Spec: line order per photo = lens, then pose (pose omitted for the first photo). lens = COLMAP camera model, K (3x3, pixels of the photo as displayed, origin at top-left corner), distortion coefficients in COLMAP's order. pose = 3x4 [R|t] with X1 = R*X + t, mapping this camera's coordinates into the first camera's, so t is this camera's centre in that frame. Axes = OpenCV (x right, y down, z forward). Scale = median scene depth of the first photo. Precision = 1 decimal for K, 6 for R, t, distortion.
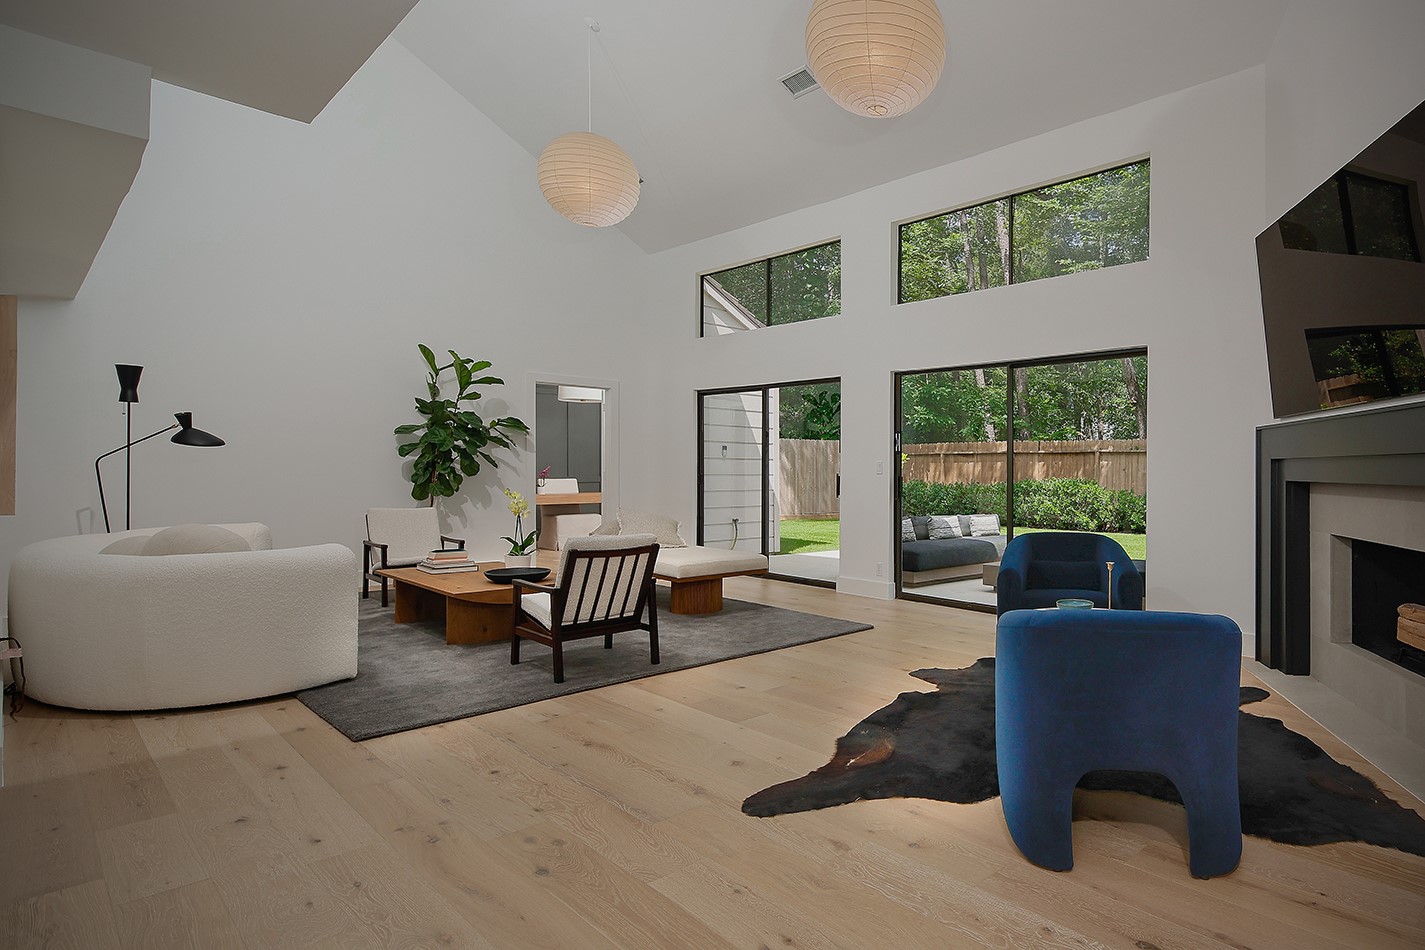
lens RADIAL K [[740.9, 0, 712.5], [0, 740.9, 475.0], [0, 0, 1]] dist [-0.000853, -0.000149]
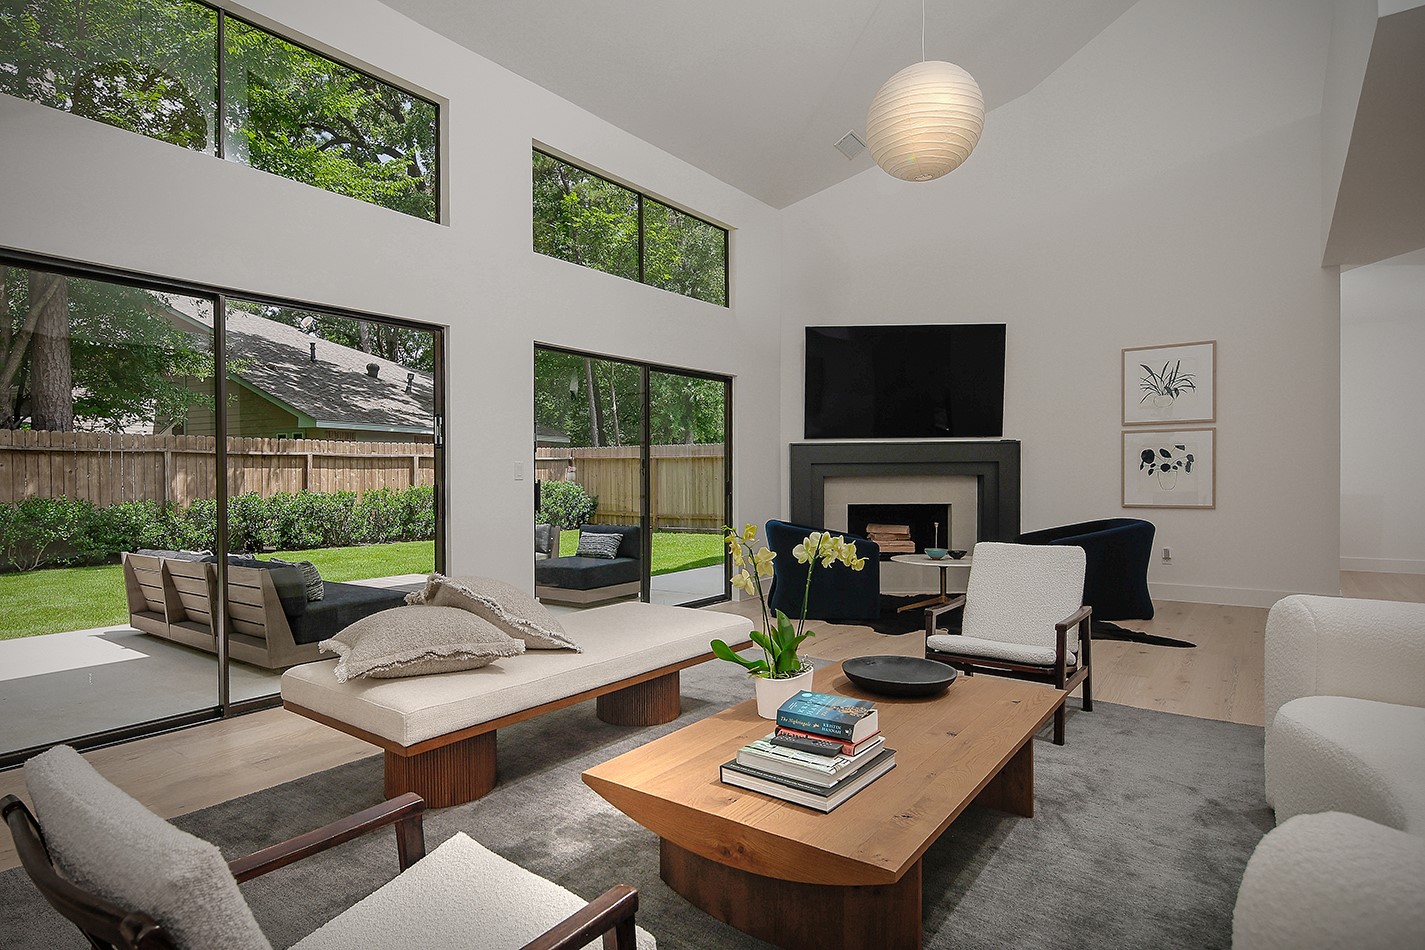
lens RADIAL K [[740.9, 0, 712.5], [0, 740.9, 475.0], [0, 0, 1]] dist [-0.000853, -0.000149]
pose [[-0.202859, -0.007763, 0.979177, -0.565918], [0.010273, 0.999897, 0.010056, -0.011262], [-0.979154, 0.012099, -0.202759, 1.089067]]
